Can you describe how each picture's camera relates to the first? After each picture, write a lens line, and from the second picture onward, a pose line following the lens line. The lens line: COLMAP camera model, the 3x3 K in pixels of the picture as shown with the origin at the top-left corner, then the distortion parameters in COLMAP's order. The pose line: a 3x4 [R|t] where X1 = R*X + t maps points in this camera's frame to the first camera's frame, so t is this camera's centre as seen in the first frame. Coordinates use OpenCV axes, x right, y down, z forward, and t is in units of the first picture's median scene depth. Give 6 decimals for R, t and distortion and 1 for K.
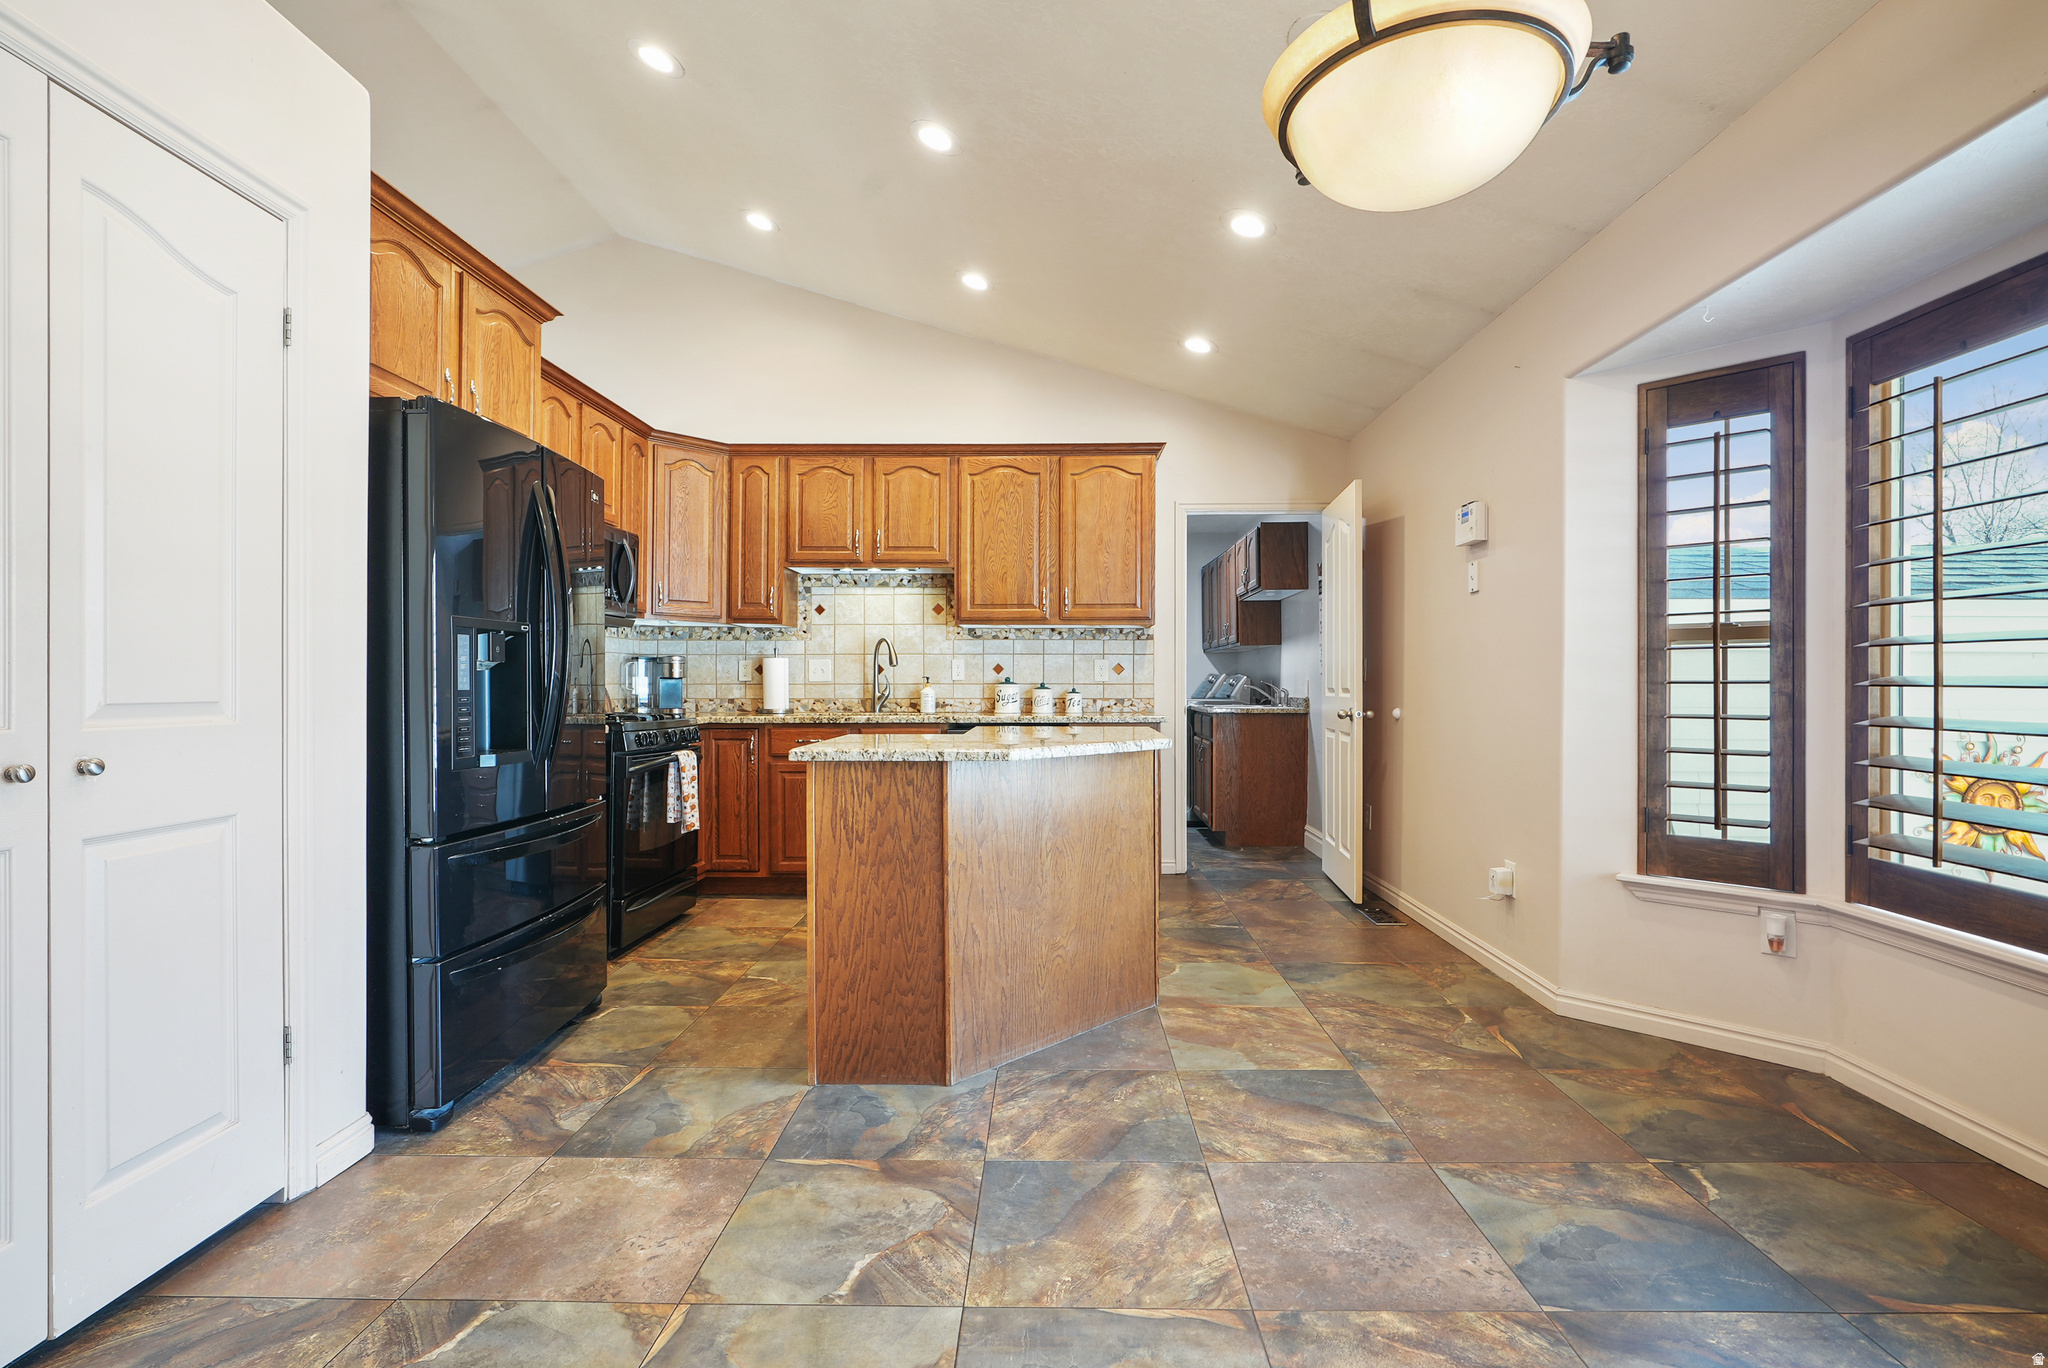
lens RADIAL K [[928.1, 0, 1028.0], [0, 928.1, 672.7], [0, 0, 1]] dist [-0.013624, 0.007818]
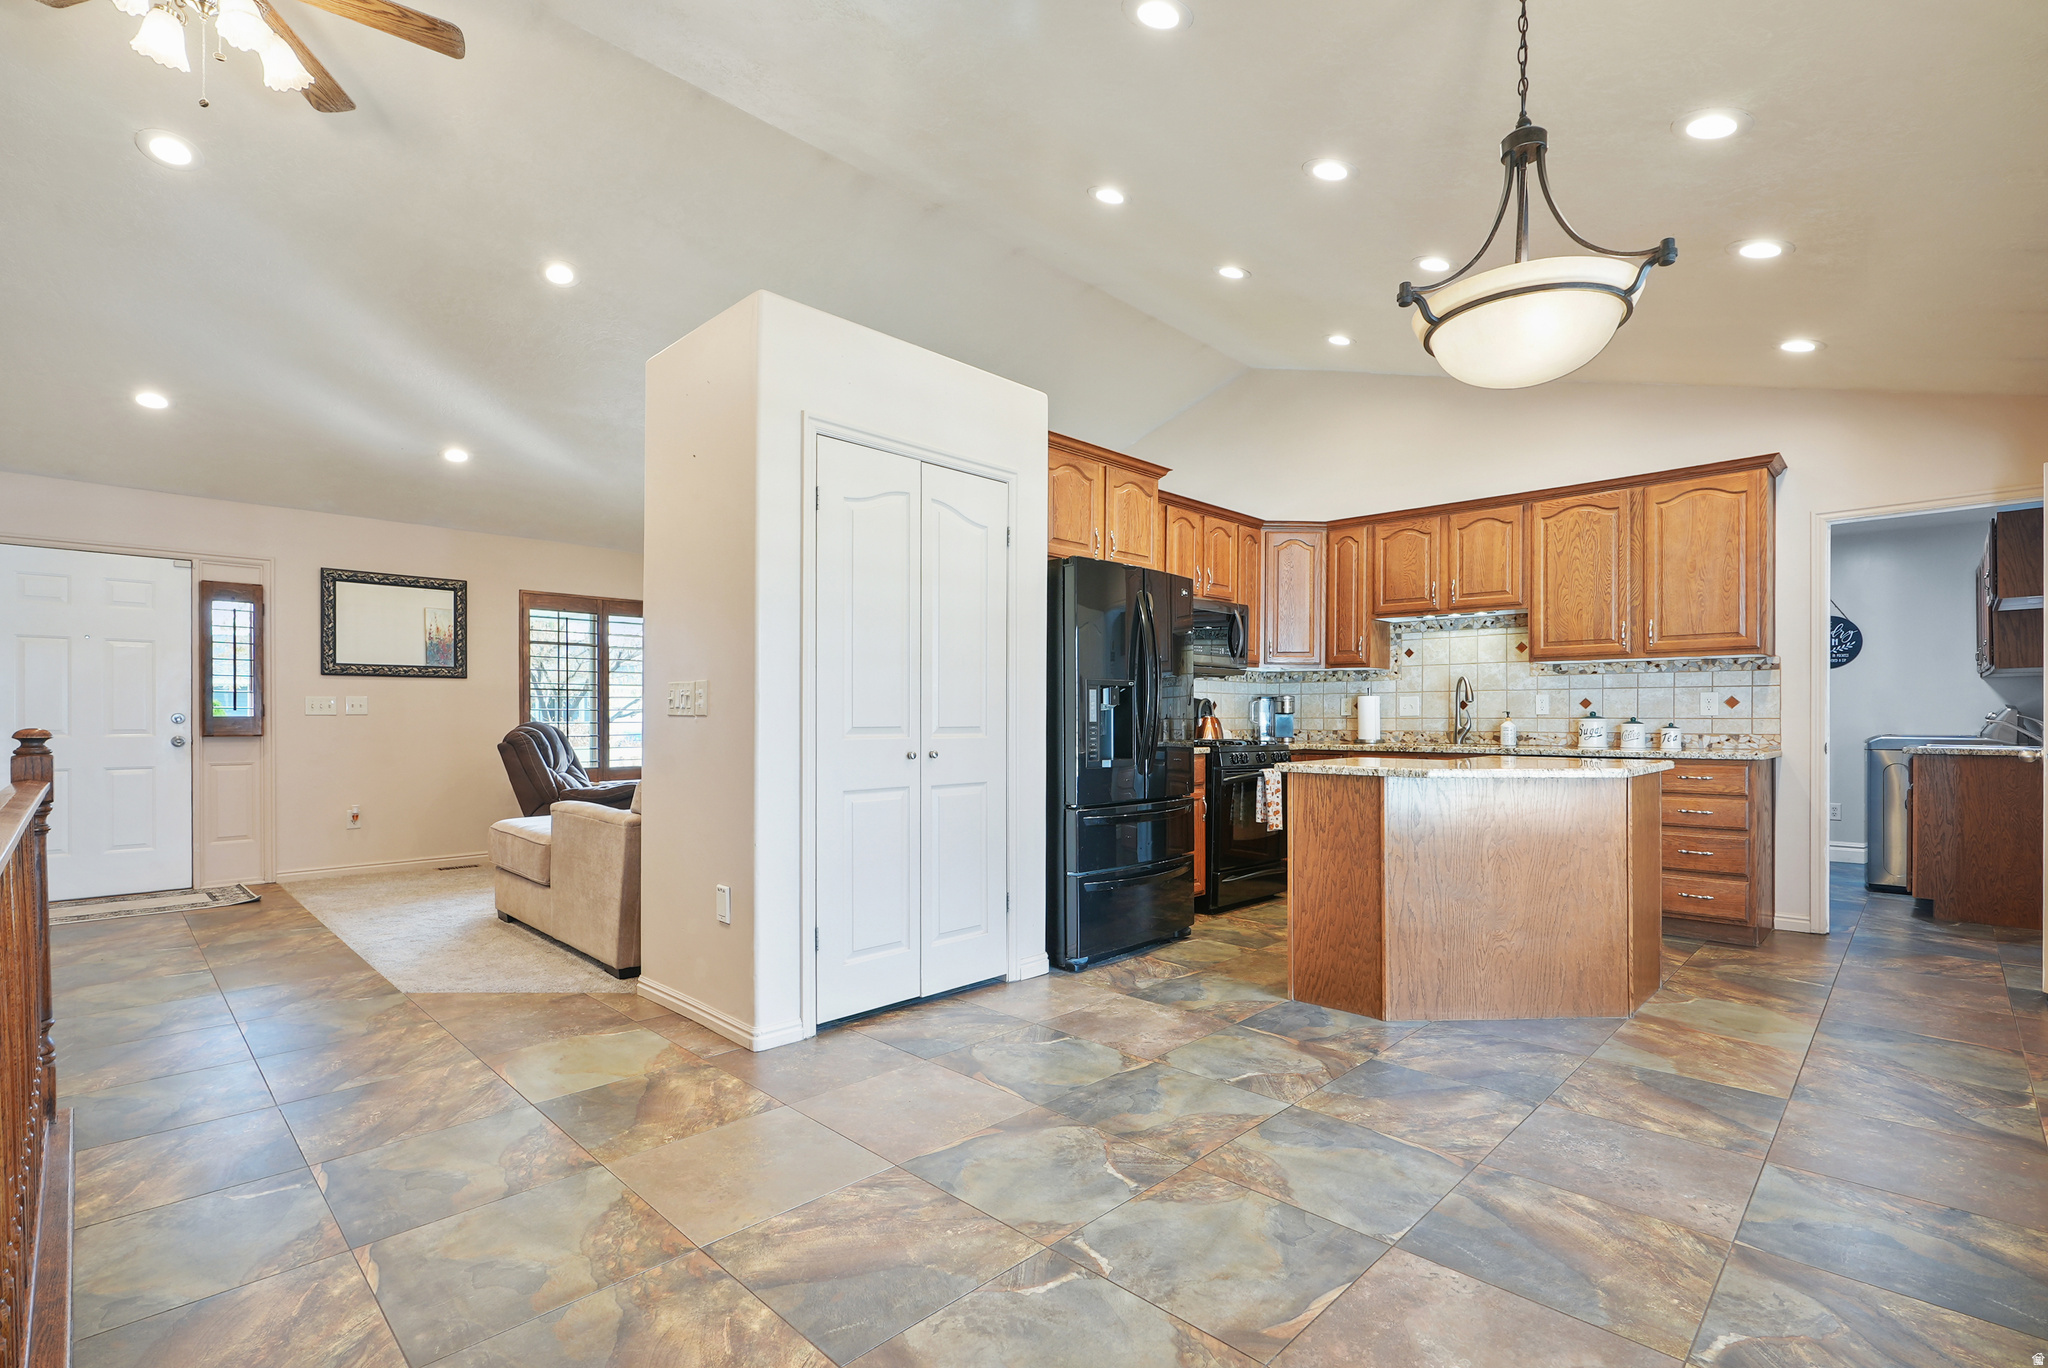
lens RADIAL K [[928.1, 0, 1028.0], [0, 928.1, 672.7], [0, 0, 1]] dist [-0.013624, 0.007818]
pose [[0.729585, -0.032189, -0.683132, 0.333030], [0.007458, 0.999207, -0.039117, -0.004023], [0.683850, 0.023444, 0.729246, -0.237094]]
